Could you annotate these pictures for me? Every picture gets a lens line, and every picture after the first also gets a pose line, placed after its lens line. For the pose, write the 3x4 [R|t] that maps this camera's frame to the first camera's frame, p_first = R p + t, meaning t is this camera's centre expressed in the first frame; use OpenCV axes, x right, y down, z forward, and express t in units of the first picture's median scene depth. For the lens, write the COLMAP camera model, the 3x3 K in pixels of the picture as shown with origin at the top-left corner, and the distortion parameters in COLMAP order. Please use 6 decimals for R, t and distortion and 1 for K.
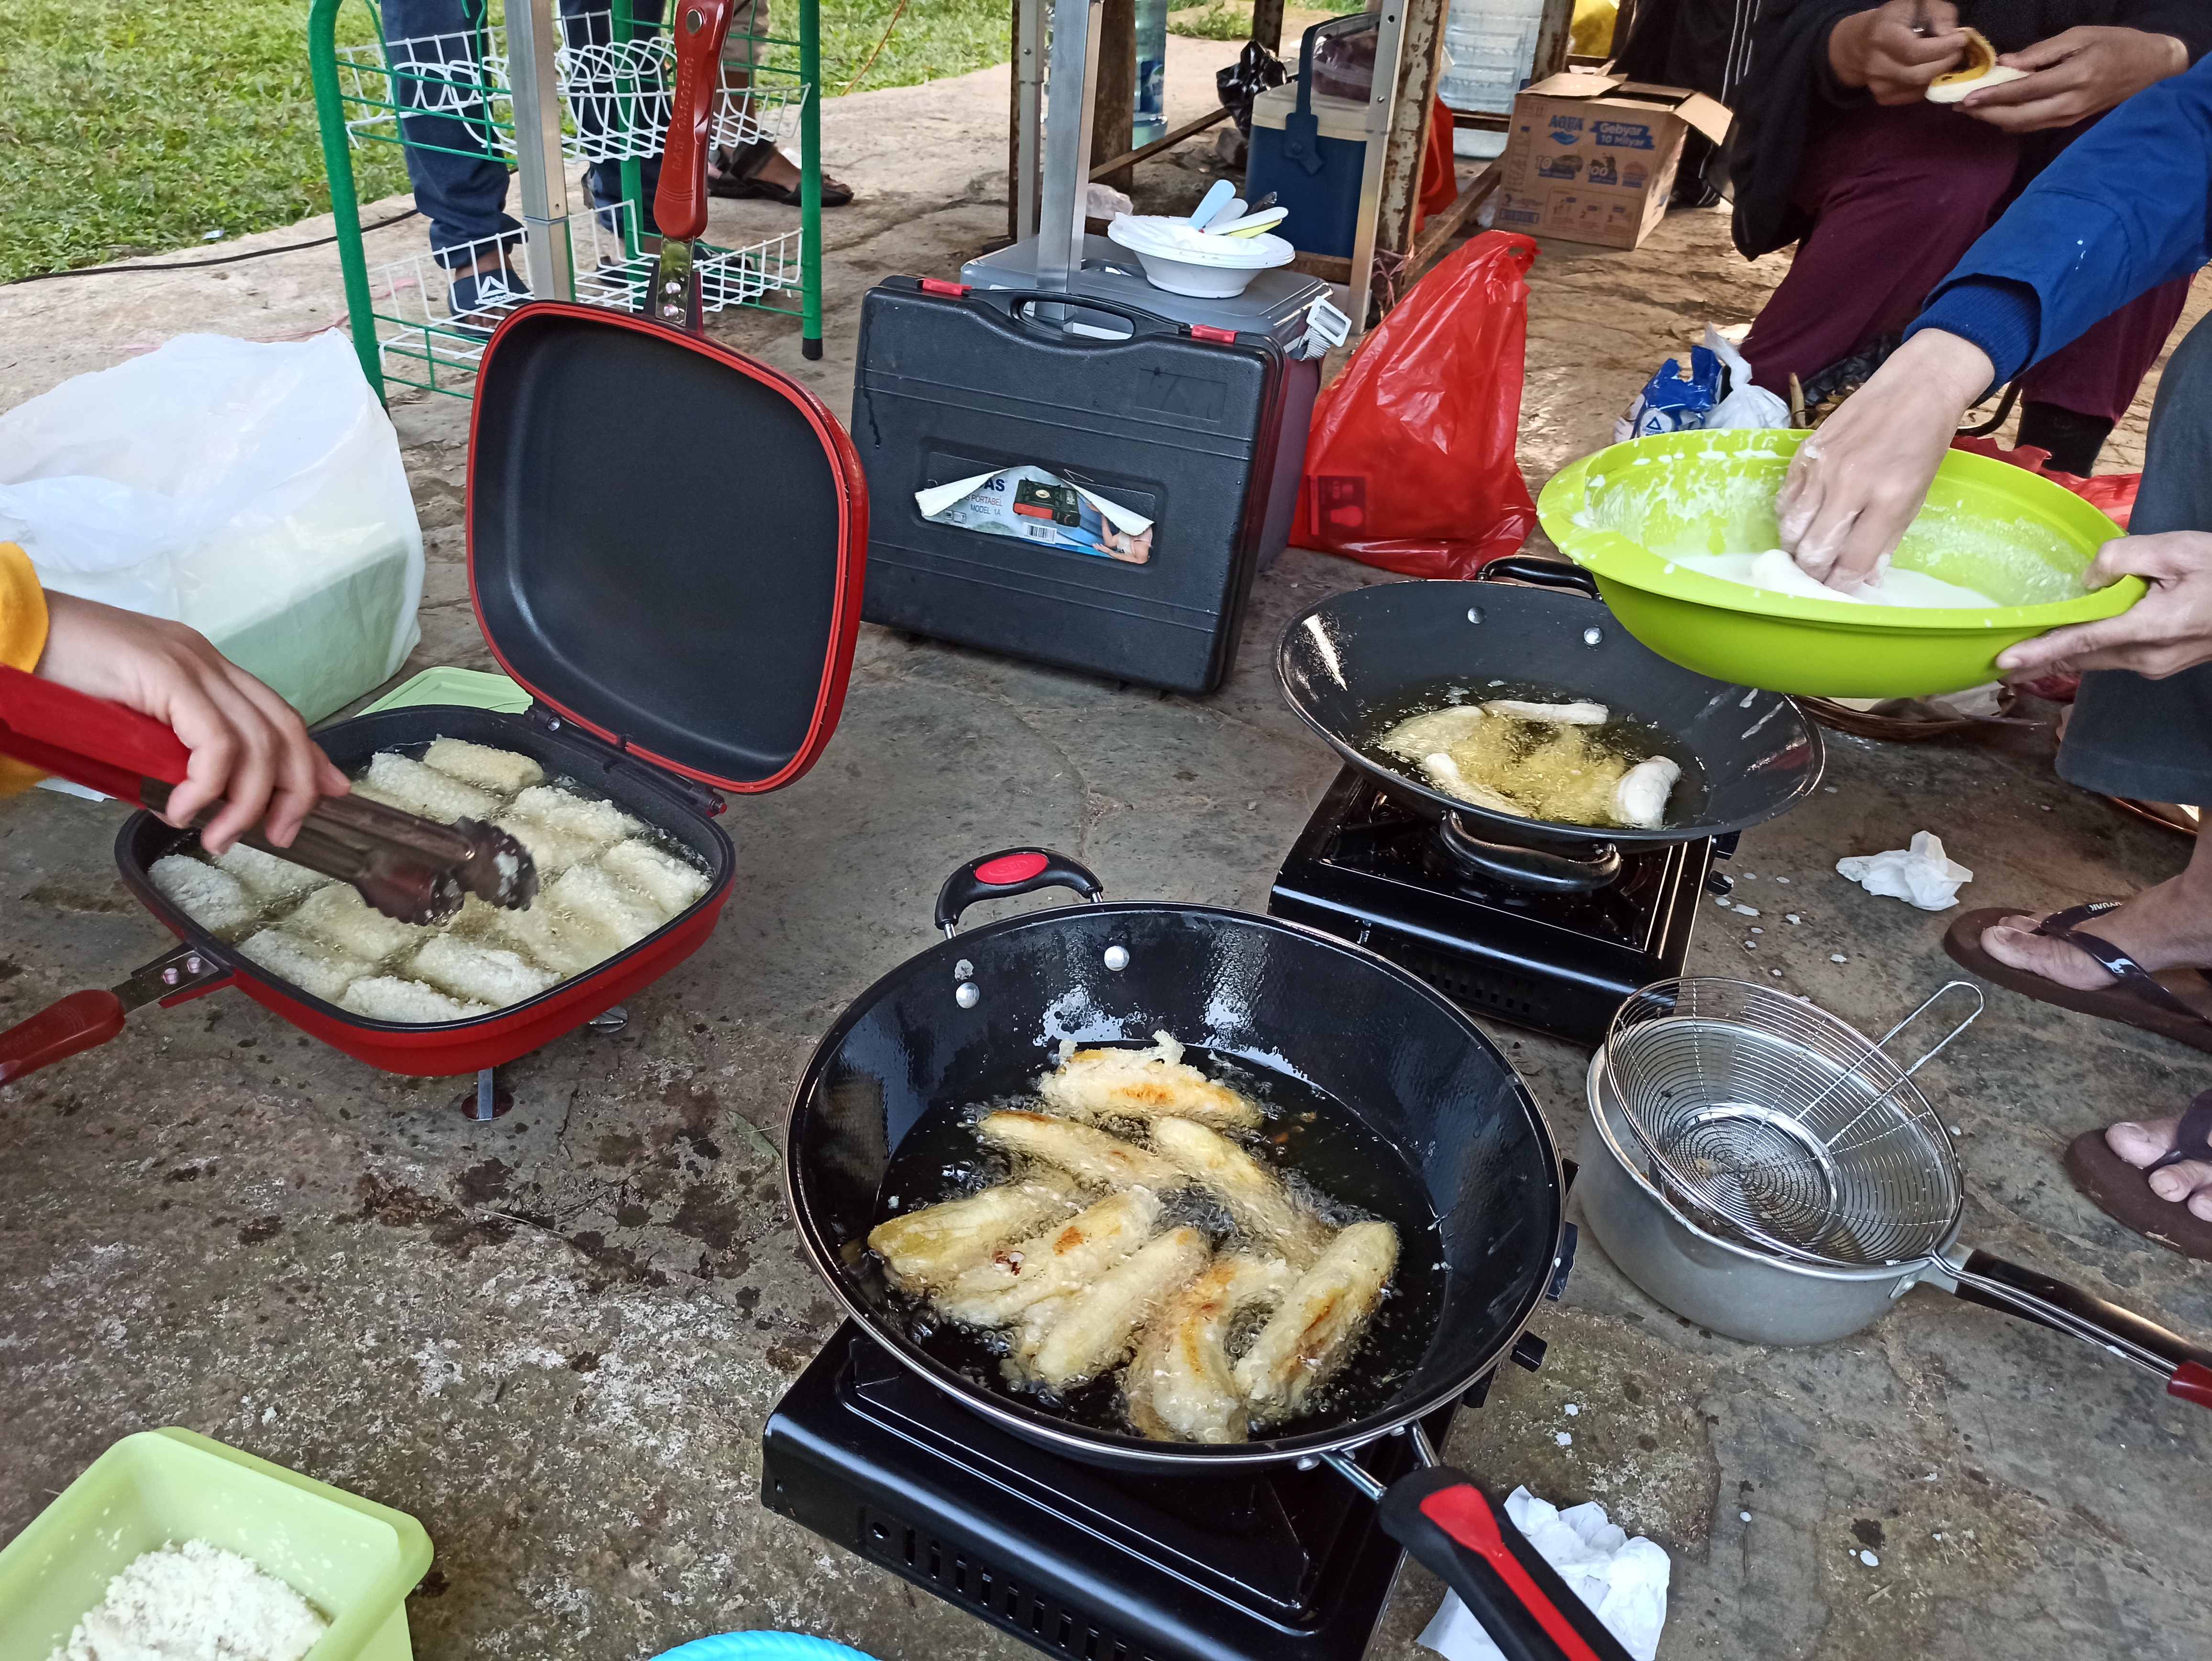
lens RADIAL K [[1622.0, 0, 1114.6], [0, 1622.0, 829.4], [0, 0, 1]] dist [0.035653, -0.014445]
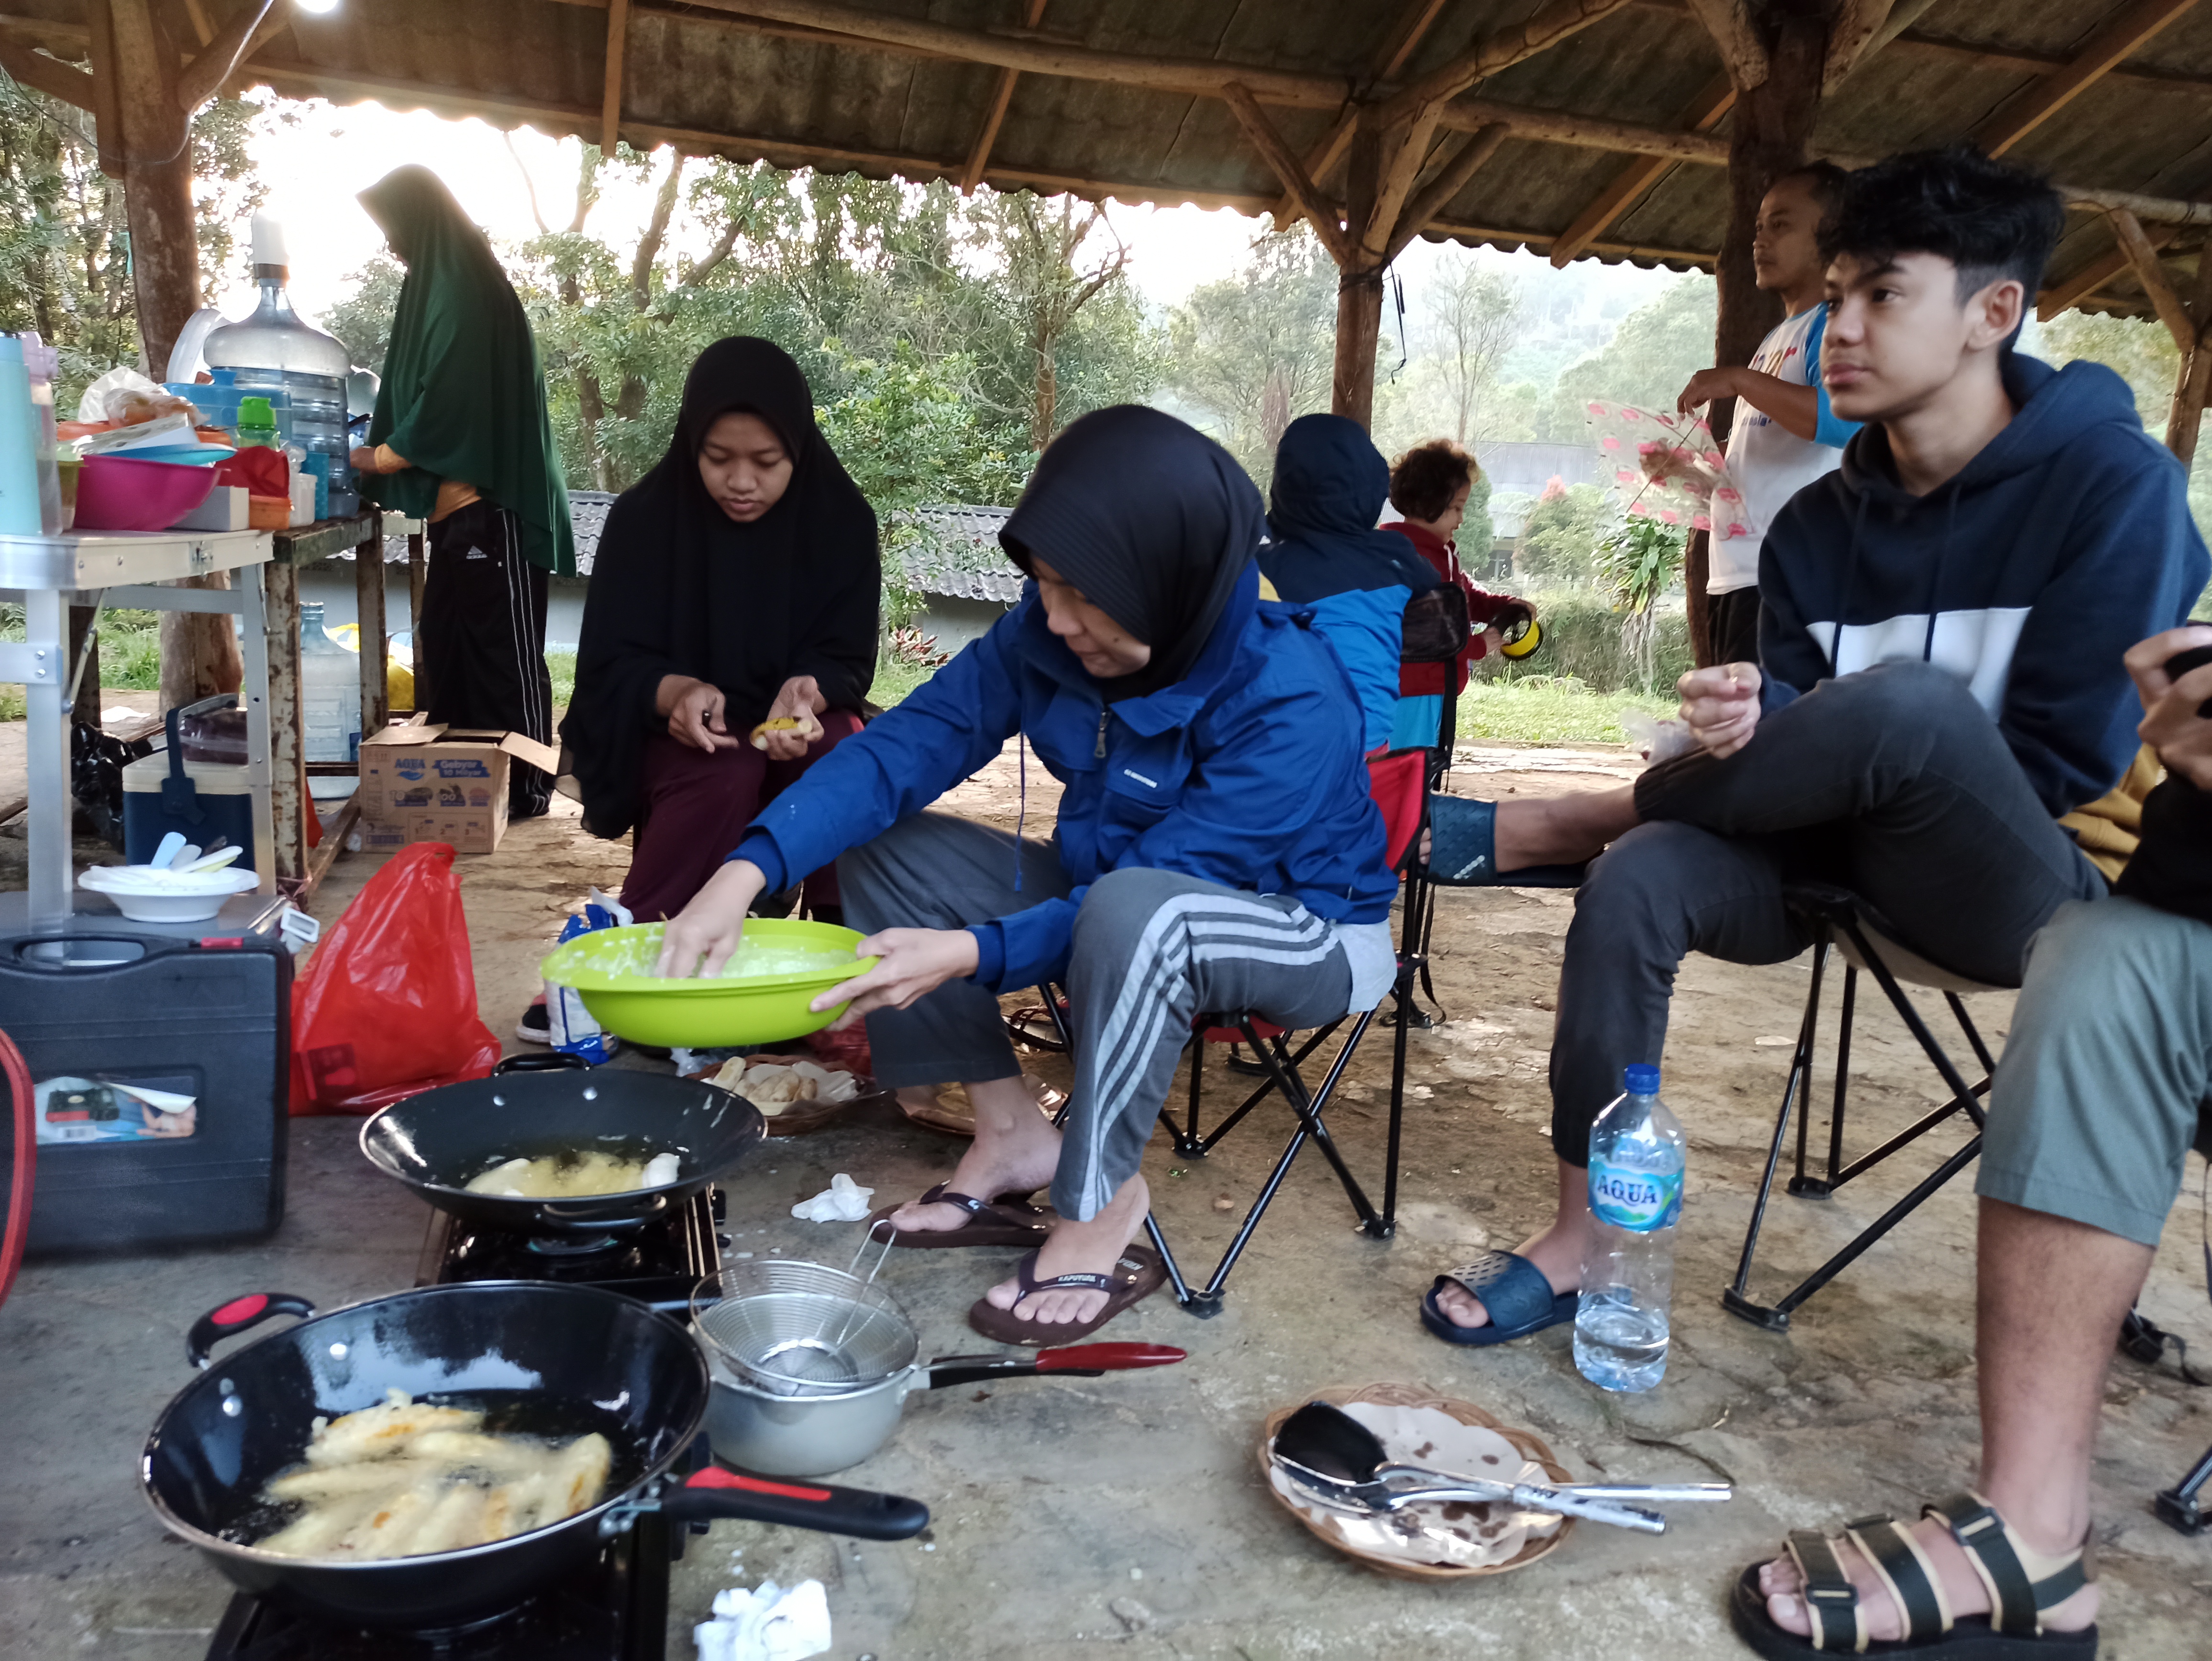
lens RADIAL K [[1622.0, 0, 1106.0], [0, 1622.0, 825.8], [0, 0, 1]] dist [0.035653, -0.014445]
pose [[0.768972, -0.119535, 0.628008, -0.161286], [0.332939, 0.913505, -0.233795, 0.108891], [-0.545742, 0.388870, 0.742258, -0.274404]]
